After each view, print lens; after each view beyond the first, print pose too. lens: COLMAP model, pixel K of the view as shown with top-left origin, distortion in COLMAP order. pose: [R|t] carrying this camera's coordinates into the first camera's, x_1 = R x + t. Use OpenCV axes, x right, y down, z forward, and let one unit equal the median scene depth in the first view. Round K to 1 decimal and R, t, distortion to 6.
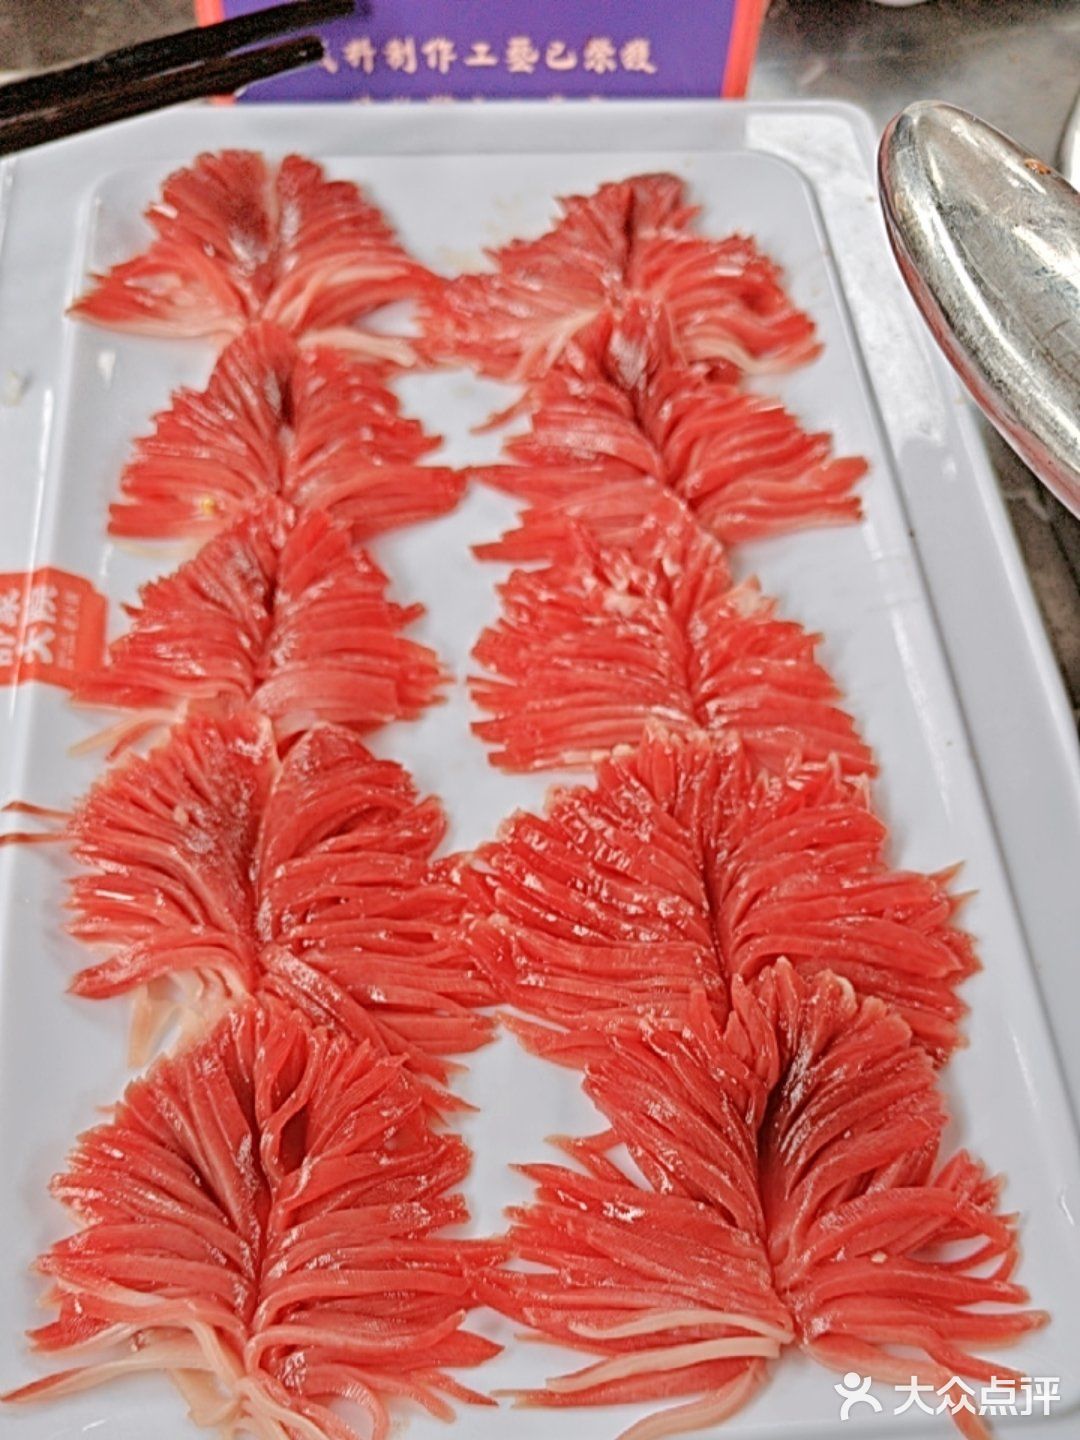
lens RADIAL K [[762.6, 0, 540.0], [0, 762.6, 720.0], [0, 0, 1]] dist [-0.004253, -0.000947]
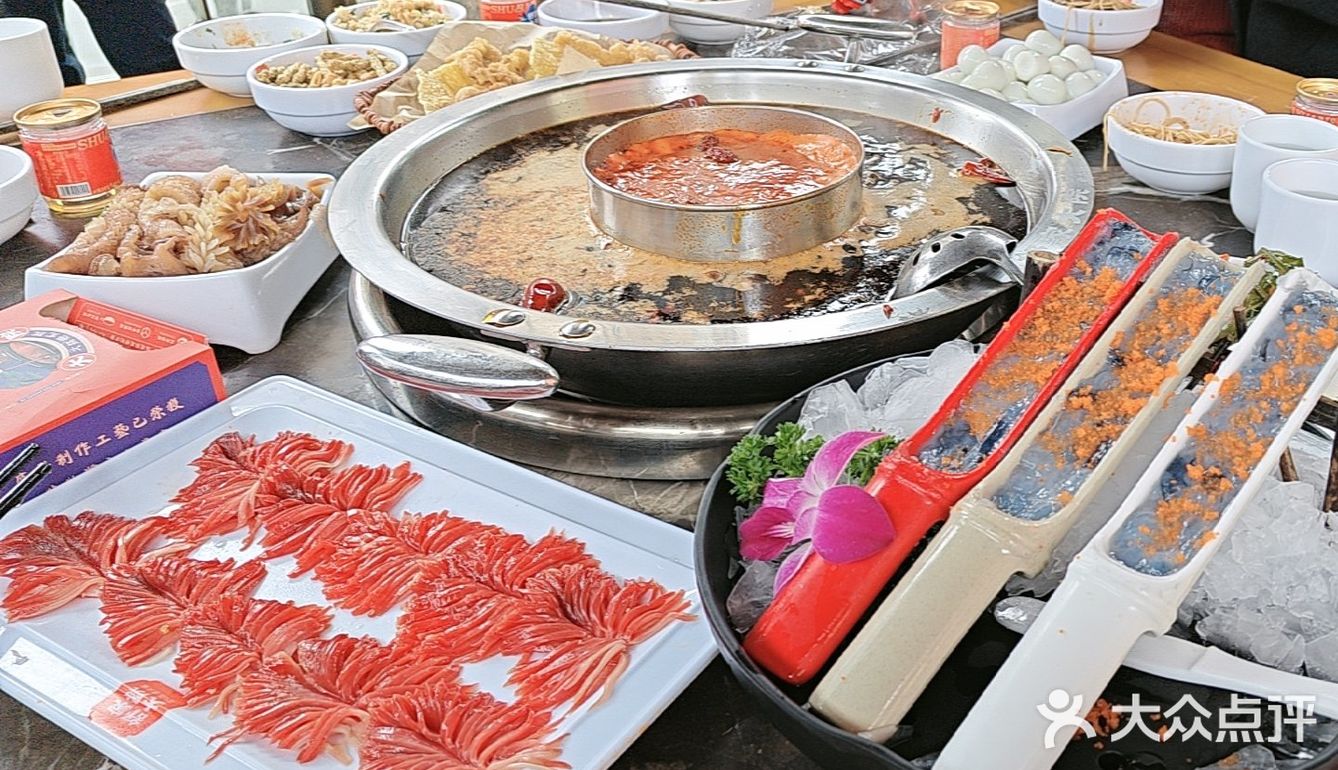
lens RADIAL K [[1299.8, 0, 669.0], [0, 1299.8, 385.0], [0, 0, 1]] dist [-0.058635, 0.001958]
pose [[0.600861, -0.407546, 0.687657, -1.484860], [0.753669, 0.575499, -0.317466, 1.201825], [-0.266364, 0.709018, 0.652950, -1.671739]]
